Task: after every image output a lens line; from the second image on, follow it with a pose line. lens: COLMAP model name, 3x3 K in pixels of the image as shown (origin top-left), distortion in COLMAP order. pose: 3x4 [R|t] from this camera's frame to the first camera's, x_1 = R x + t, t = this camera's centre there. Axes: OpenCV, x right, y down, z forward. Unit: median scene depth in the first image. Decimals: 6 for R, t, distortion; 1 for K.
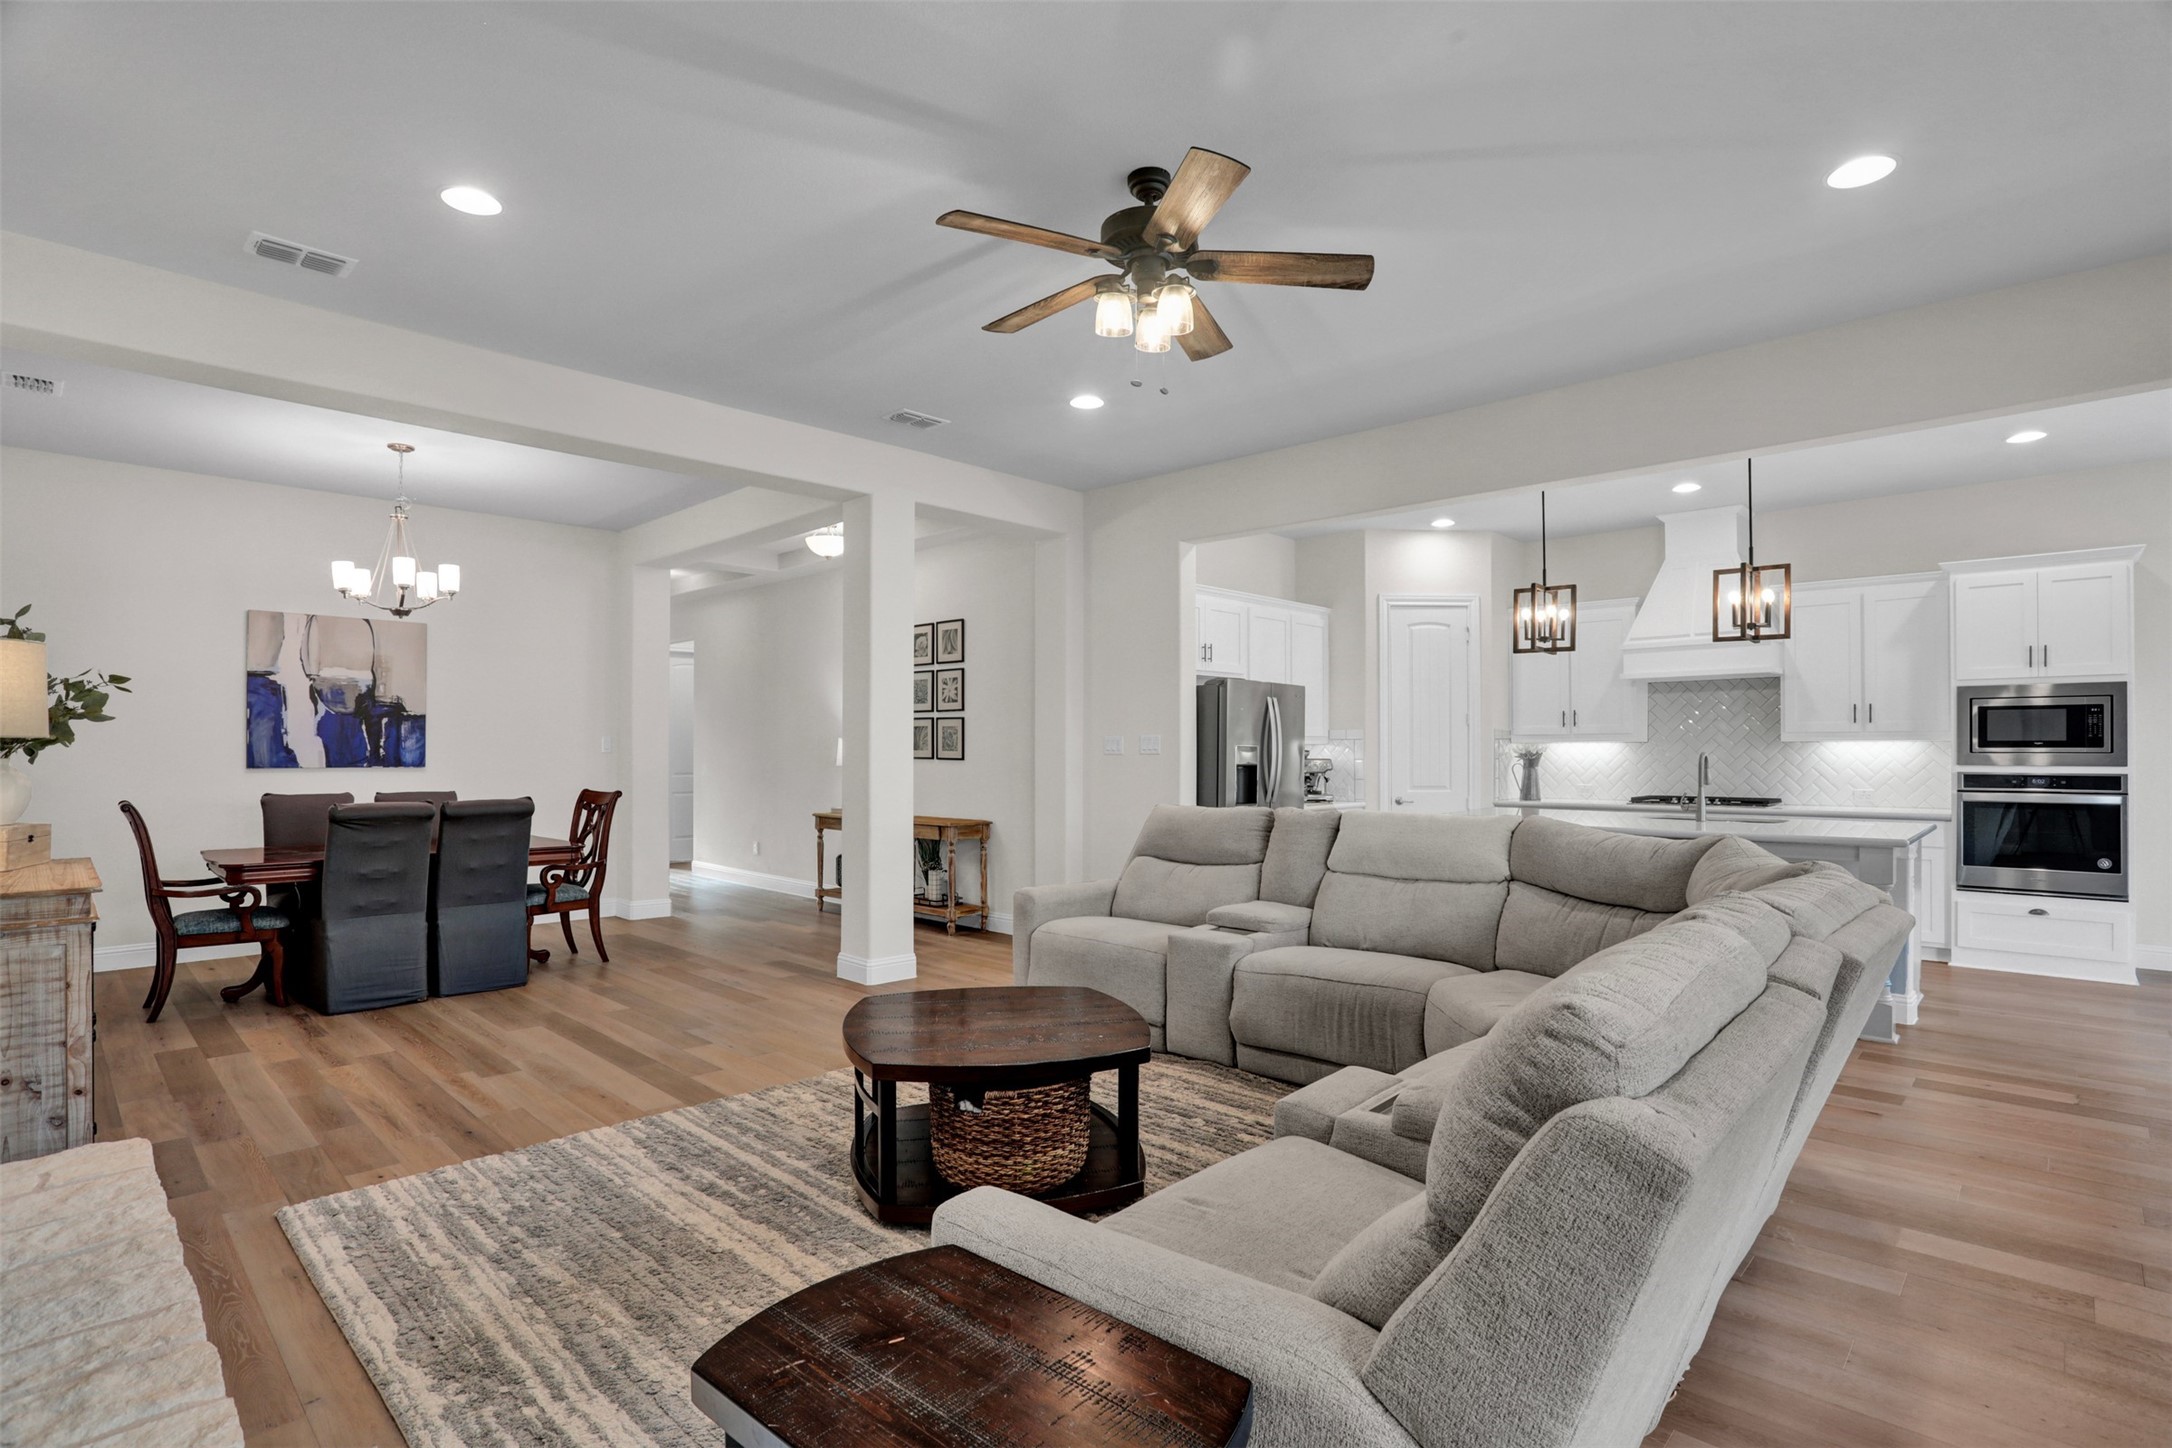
lens RADIAL K [[1065.4, 0, 1115.4], [0, 1065.4, 755.4], [0, 0, 1]] dist [-0.075099, 0.035461]
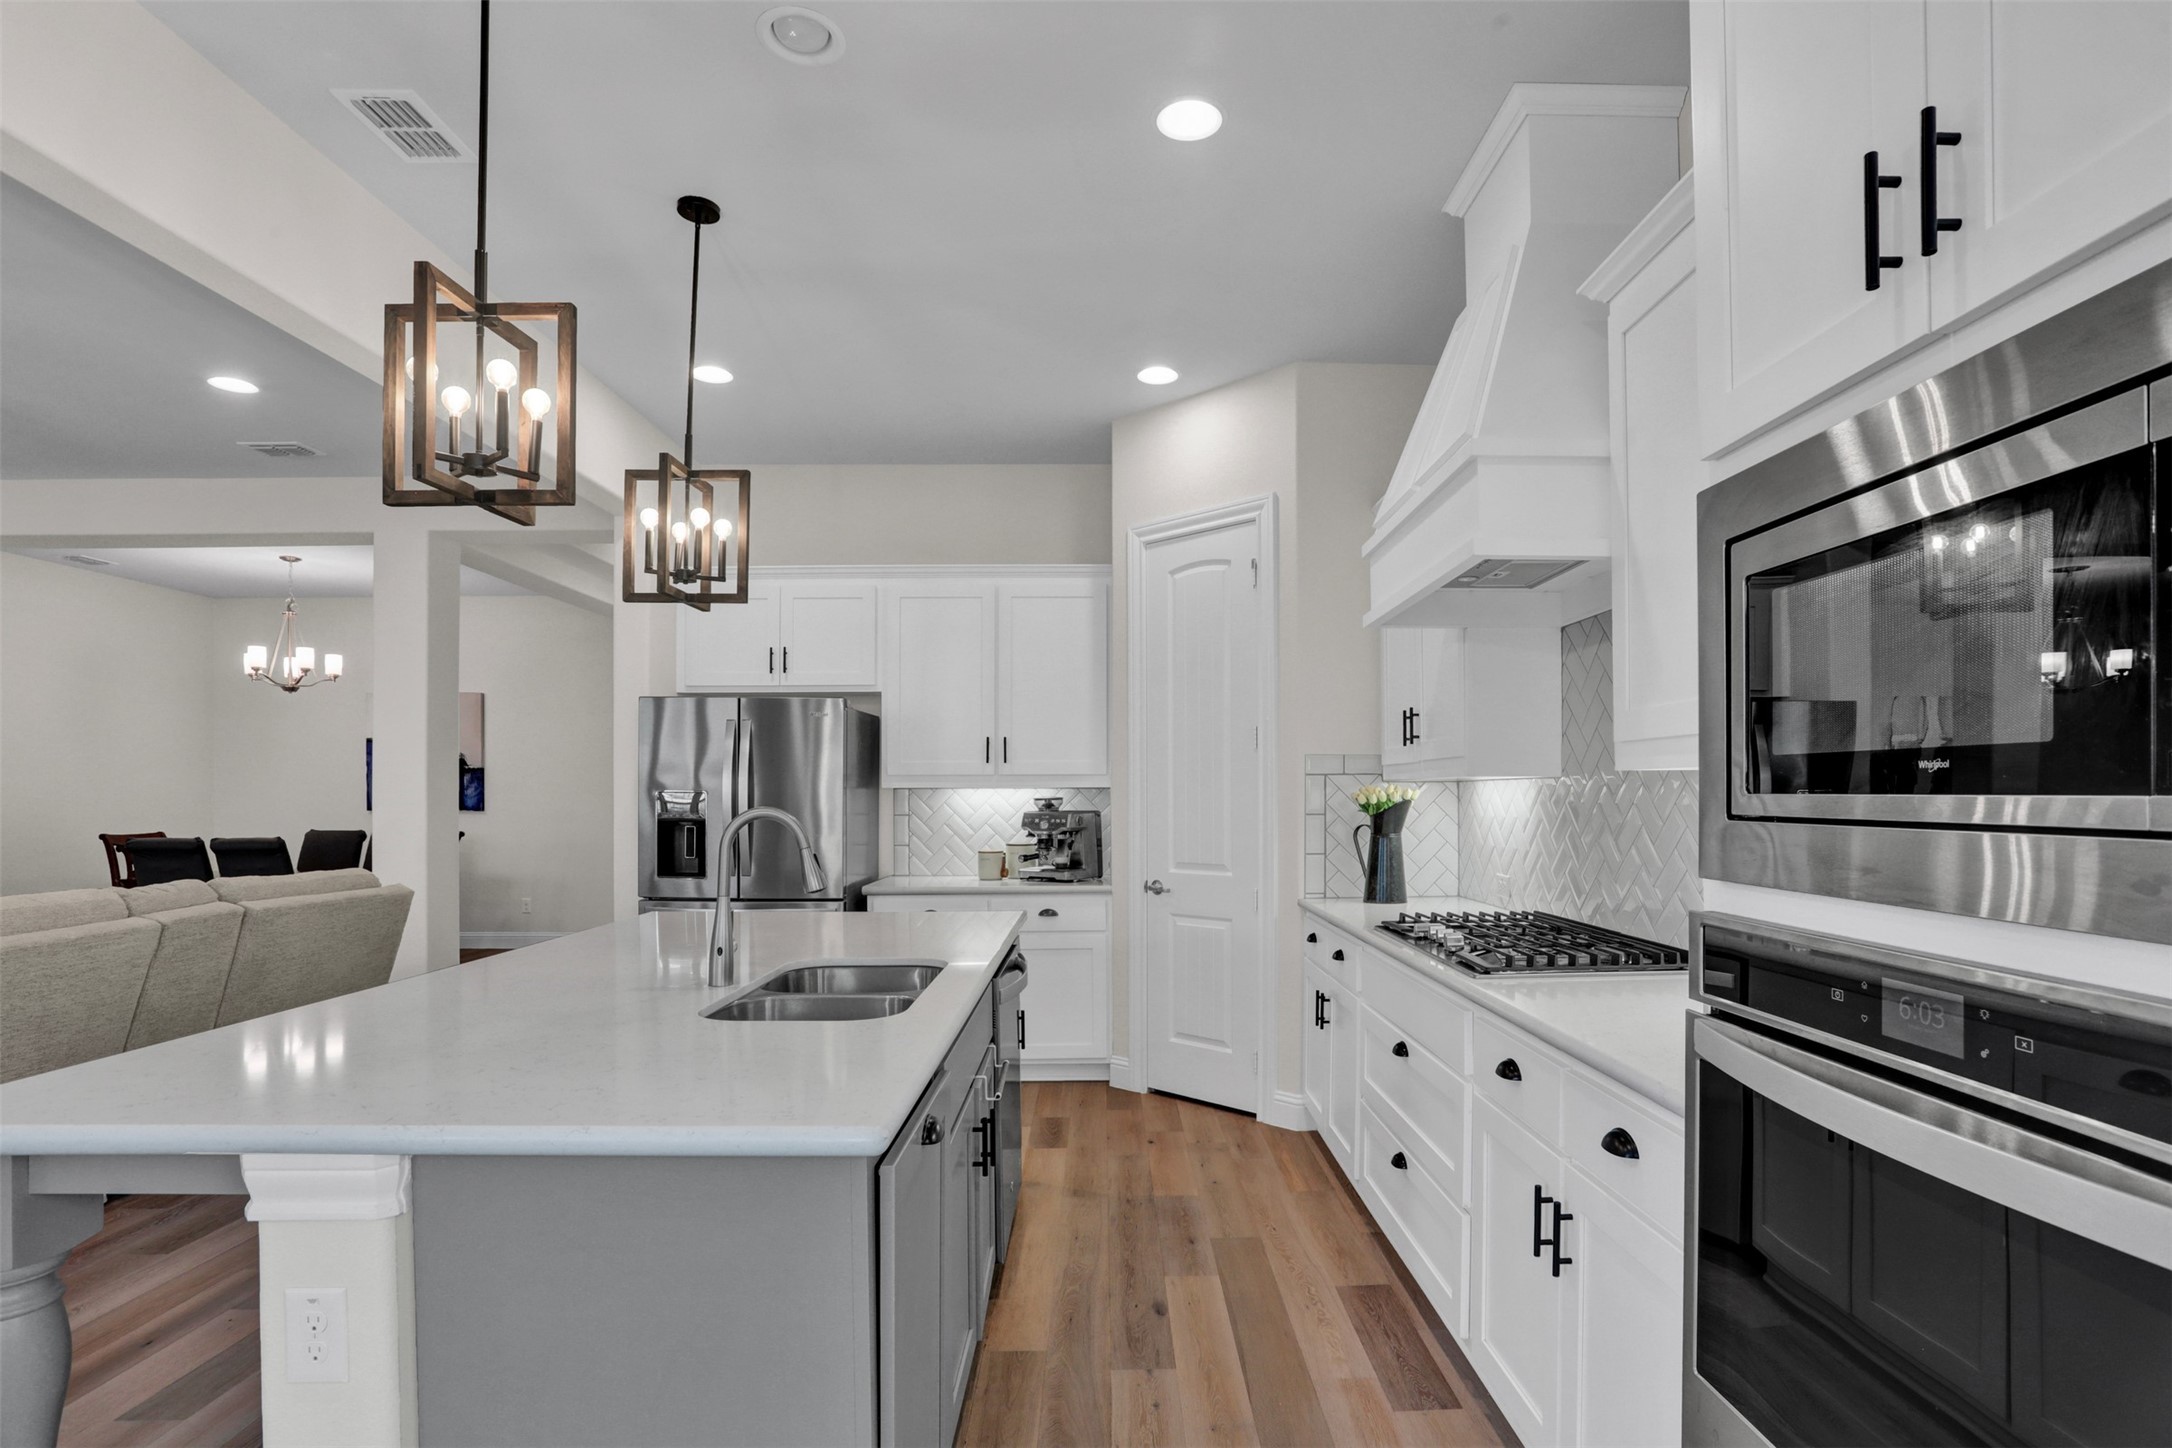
lens RADIAL K [[1109.4, 0, 1093.7], [0, 1109.4, 791.4], [0, 0, 1]] dist [-0.079202, 0.057533]
pose [[0.664201, -0.002660, -0.747549, 0.922982], [-0.001300, 0.999988, -0.004714, -0.006747], [0.747552, 0.004103, 0.664190, 0.782683]]
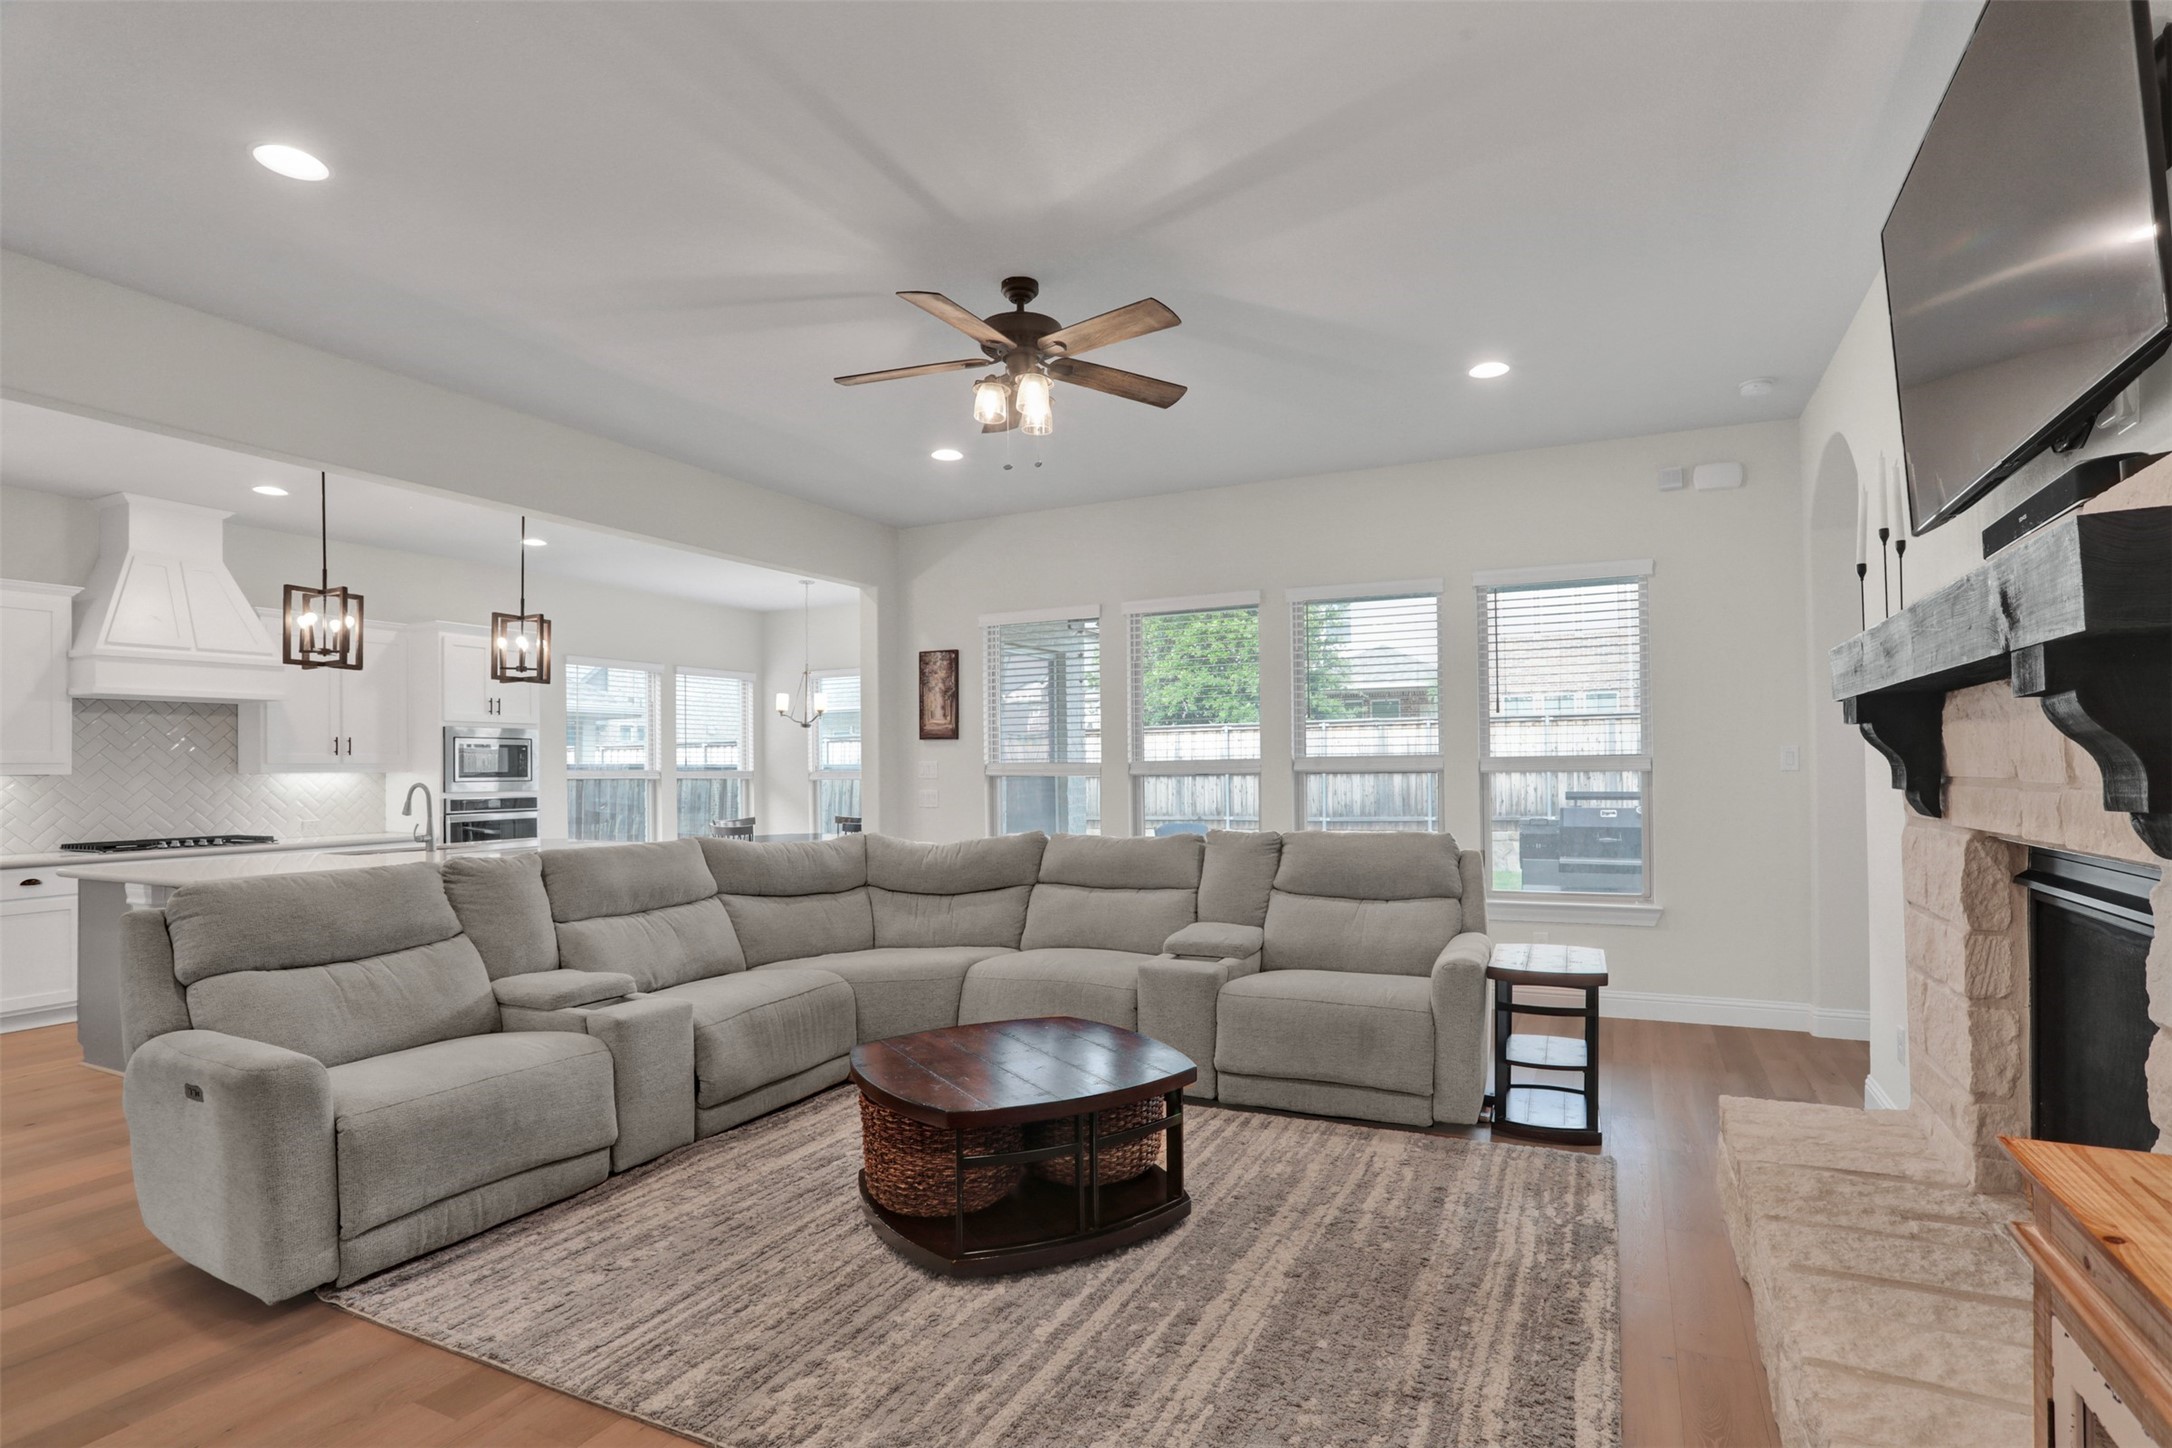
lens RADIAL K [[1065.4, 0, 1115.4], [0, 1065.4, 755.4], [0, 0, 1]] dist [-0.075099, 0.035461]
pose [[-0.294208, 0.016552, 0.955598, -0.564524], [0.016945, 0.999783, -0.012100, -0.005871], [-0.955591, 0.012633, -0.294425, 0.633233]]
